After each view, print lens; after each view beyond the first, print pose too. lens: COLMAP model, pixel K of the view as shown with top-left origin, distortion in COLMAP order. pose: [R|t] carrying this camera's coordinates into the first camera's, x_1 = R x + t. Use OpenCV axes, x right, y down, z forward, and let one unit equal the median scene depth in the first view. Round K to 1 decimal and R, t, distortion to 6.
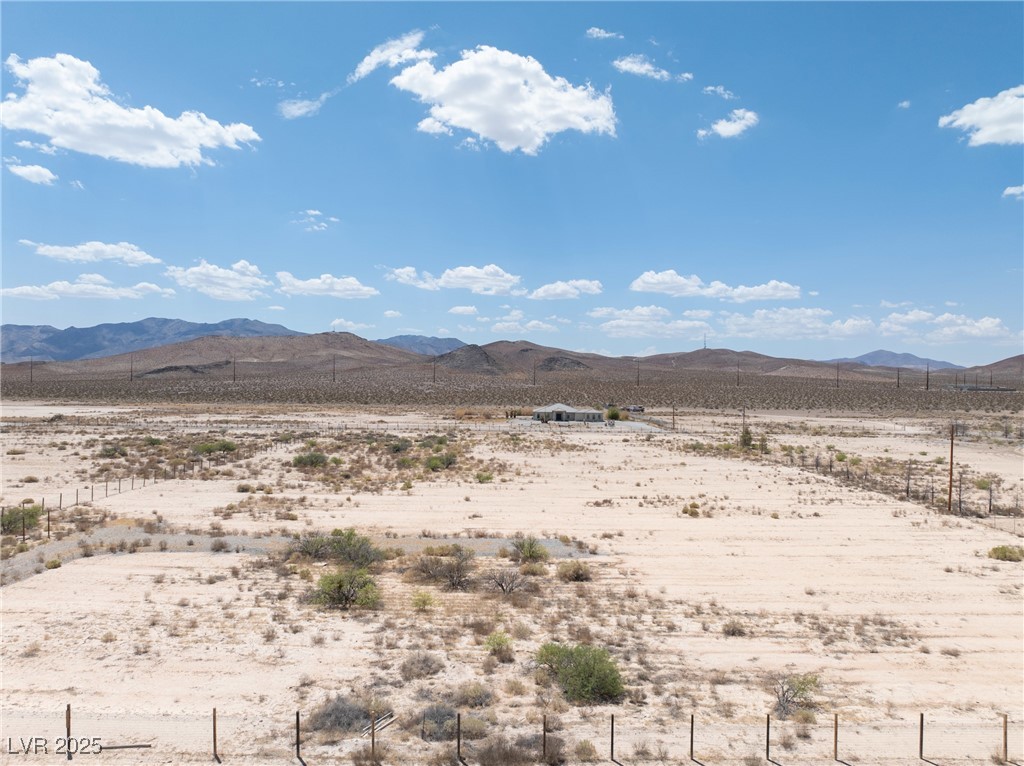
lens RADIAL K [[719.7, 0, 515.6], [0, 719.7, 377.4], [0, 0, 1]] dist [-0.031781, -0.009666]
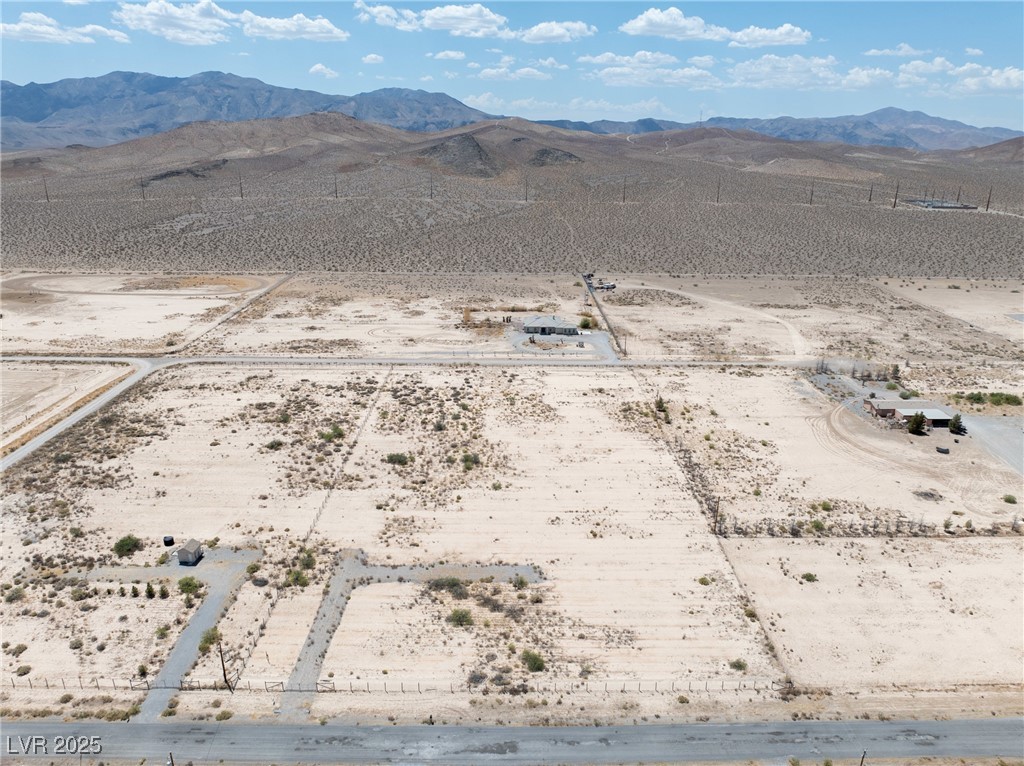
lens RADIAL K [[719.7, 0, 515.6], [0, 719.7, 377.4], [0, 0, 1]] dist [-0.031781, -0.009666]
pose [[0.999936, -0.001426, 0.011206, -0.036339], [-0.002346, 0.944155, 0.329495, -1.820972], [-0.011050, -0.329500, 0.944091, -1.692651]]
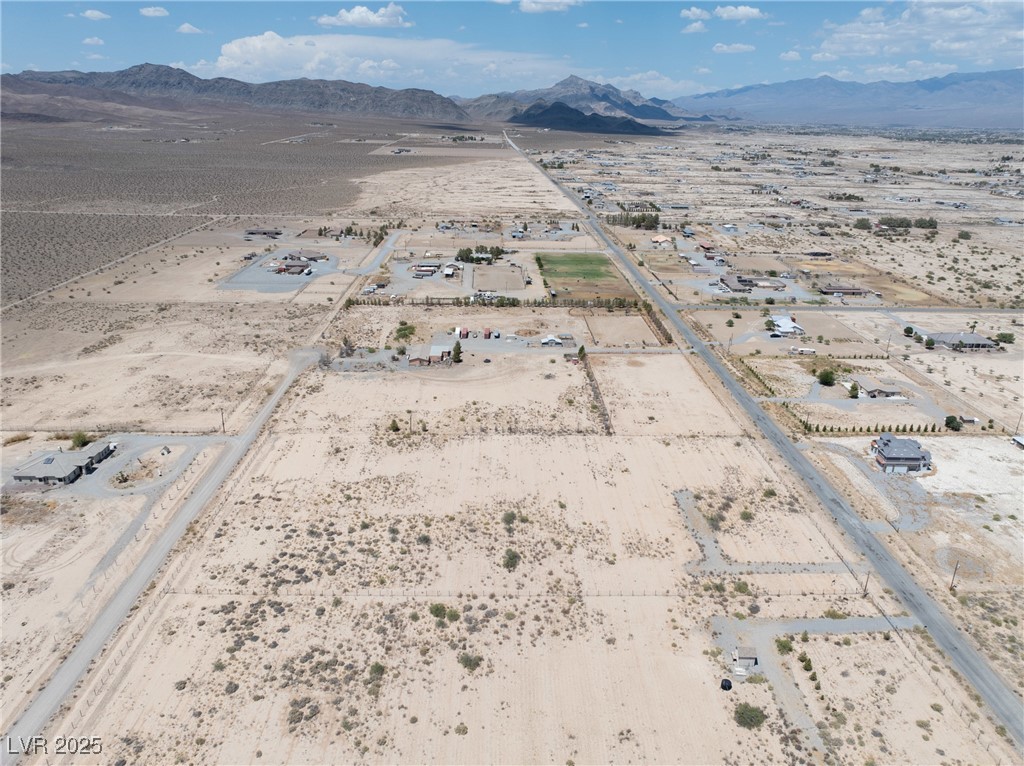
lens RADIAL K [[719.7, 0, 515.6], [0, 719.7, 377.4], [0, 0, 1]] dist [-0.031781, -0.009666]
pose [[-0.021707, -0.358081, 0.933438, -4.687105], [-0.025589, 0.933551, 0.357529, -2.414499], [-0.999437, -0.016124, -0.029428, 2.910651]]
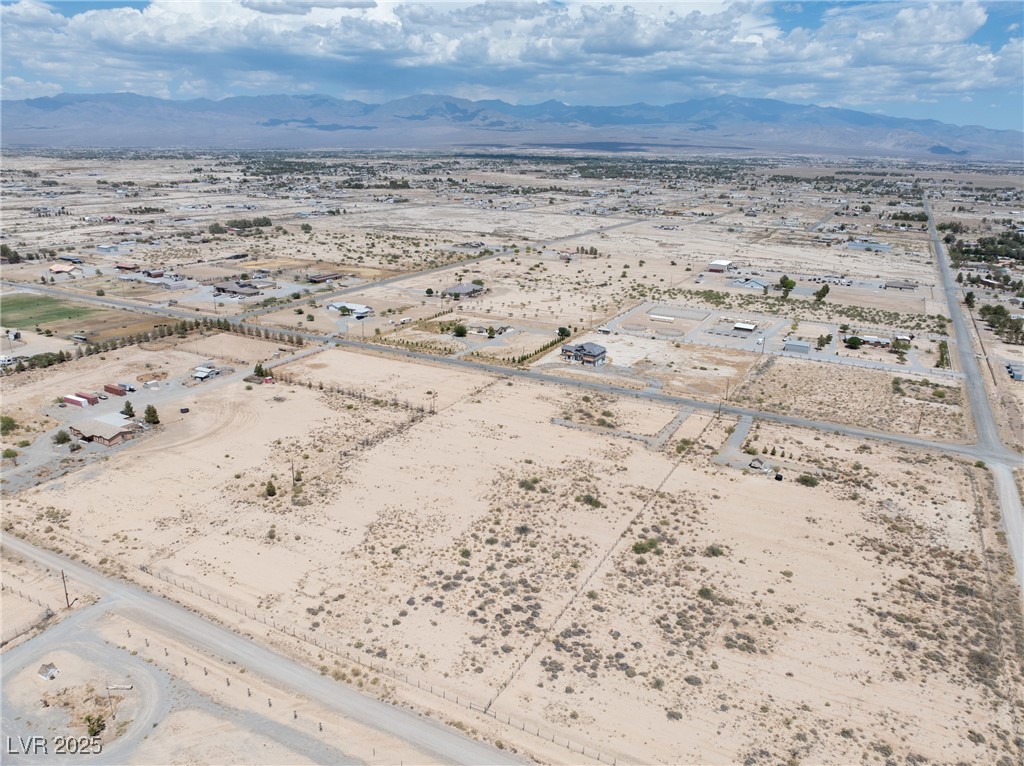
lens RADIAL K [[719.7, 0, 515.6], [0, 719.7, 377.4], [0, 0, 1]] dist [-0.031781, -0.009666]
pose [[-0.883033, -0.169347, 0.437692, -2.380238], [-0.033427, 0.952953, 0.301269, -1.992767], [-0.468119, 0.251400, -0.847150, 7.079100]]
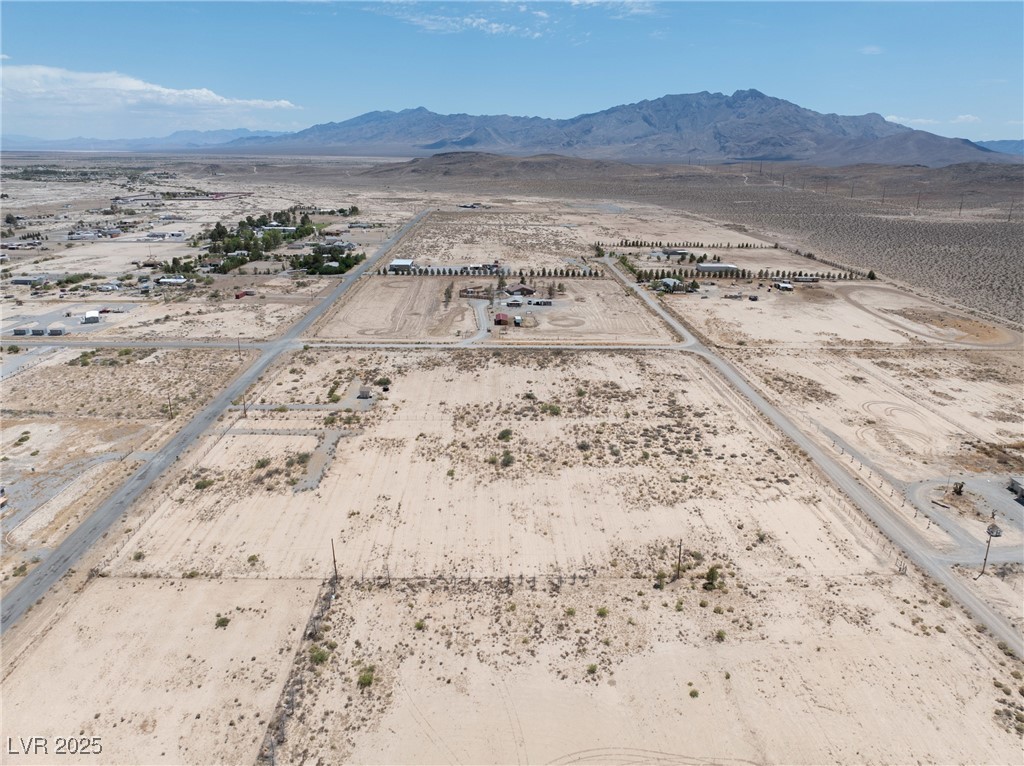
lens RADIAL K [[719.7, 0, 515.6], [0, 719.7, 377.4], [0, 0, 1]] dist [-0.031781, -0.009666]
pose [[0.032942, 0.292413, -0.955724, 4.407827], [-0.002524, 0.956265, 0.292492, -1.718176], [0.999454, -0.007224, 0.032240, 2.685146]]
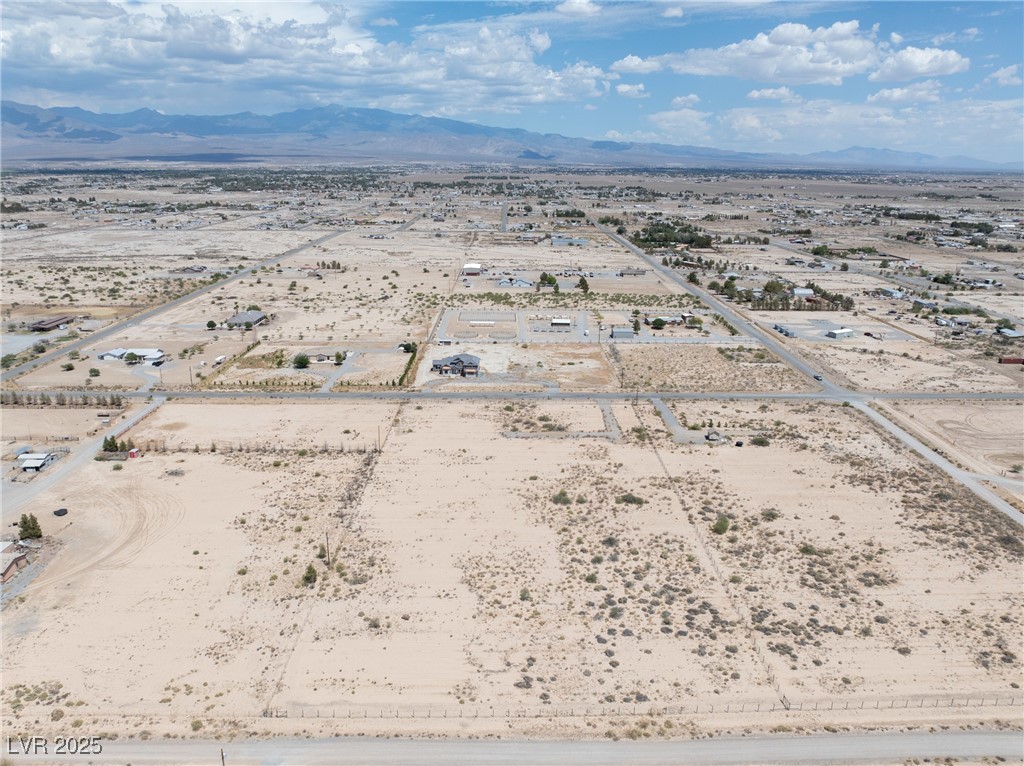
lens RADIAL K [[726.0, 0, 516.2], [0, 726.0, 380.6], [0, 0, 1]] dist [-0.037029, 0.004406]
pose [[-0.999690, -0.014688, -0.020091, 0.149235], [-0.019701, 0.960325, 0.278186, -1.896462], [0.015208, 0.278496, -0.960317, 7.478424]]
